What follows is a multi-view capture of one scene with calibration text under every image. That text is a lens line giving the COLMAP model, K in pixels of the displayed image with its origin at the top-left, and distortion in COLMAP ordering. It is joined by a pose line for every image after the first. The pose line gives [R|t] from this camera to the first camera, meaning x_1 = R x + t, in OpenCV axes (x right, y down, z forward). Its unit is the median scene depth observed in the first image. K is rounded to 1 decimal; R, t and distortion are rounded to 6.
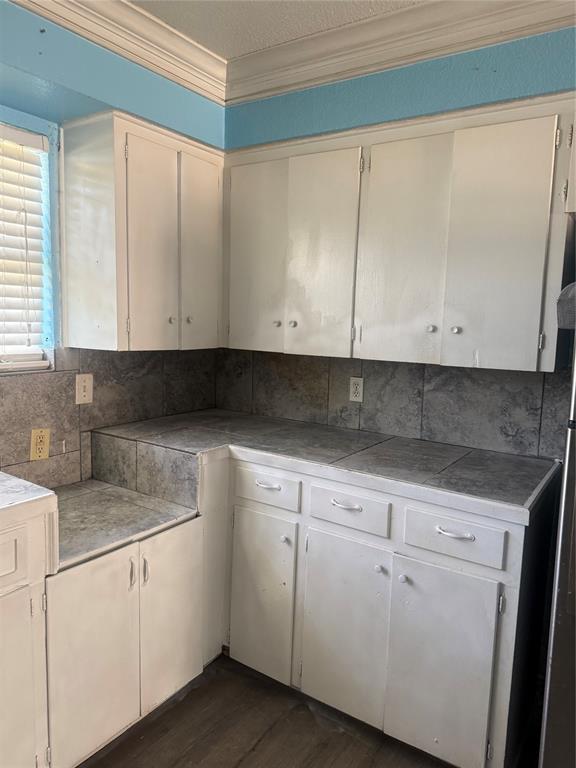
lens RADIAL K [[546.0, 0, 288.3], [0, 546.0, 377.5], [0, 0, 1]] dist [0.012793, -0.023649]
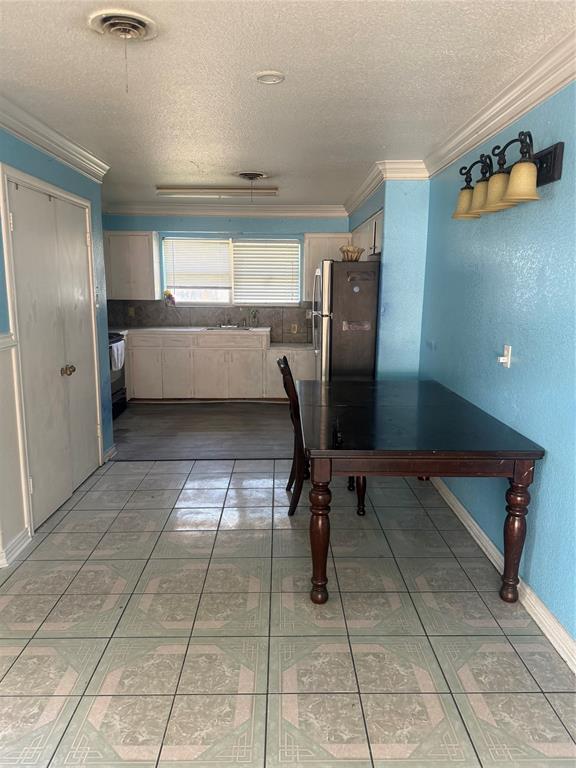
lens RADIAL K [[546.0, 0, 283.9], [0, 546.0, 384.0], [0, 0, 1]] dist [0.012793, -0.023649]
pose [[0.573162, 0.124319, -0.809957, 2.397900], [-0.089377, 0.992012, 0.089015, 0.170951], [0.814553, 0.021372, 0.579695, -1.072172]]
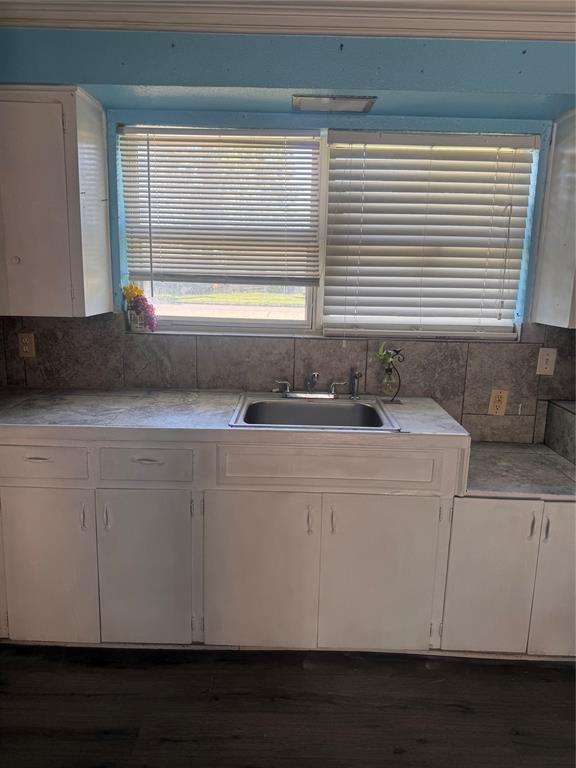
lens RADIAL K [[546.0, 0, 283.4], [0, 546.0, 379.8], [0, 0, 1]] dist [0.012793, -0.023649]
pose [[0.551772, 0.147053, -0.820928, 0.261753], [-0.106624, 0.988693, 0.105439, -0.002604], [0.827151, 0.029352, 0.561213, -0.056302]]
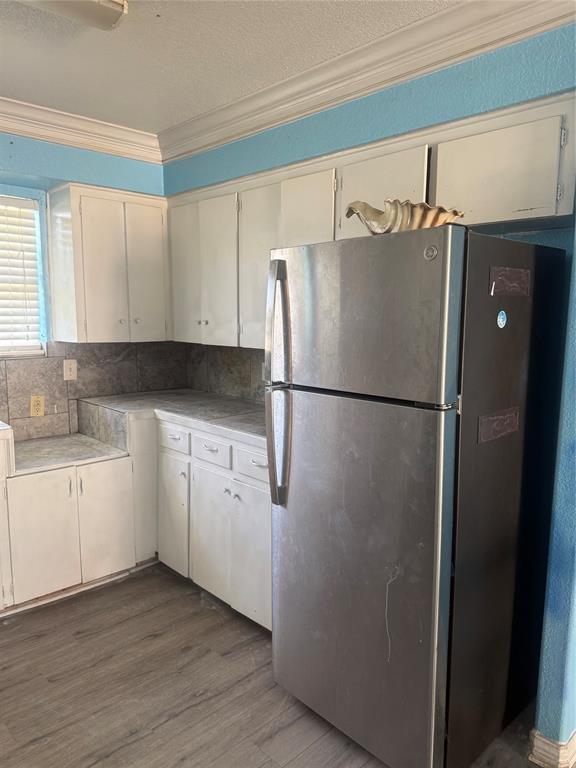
lens RADIAL K [[546.0, 0, 285.1], [0, 546.0, 383.4], [0, 0, 1]] dist [0.012793, -0.023649]
pose [[0.976237, 0.005427, -0.216640, 0.535956], [-0.003072, 0.999932, 0.011208, 0.041909], [0.216686, -0.010276, 0.976187, -0.313405]]
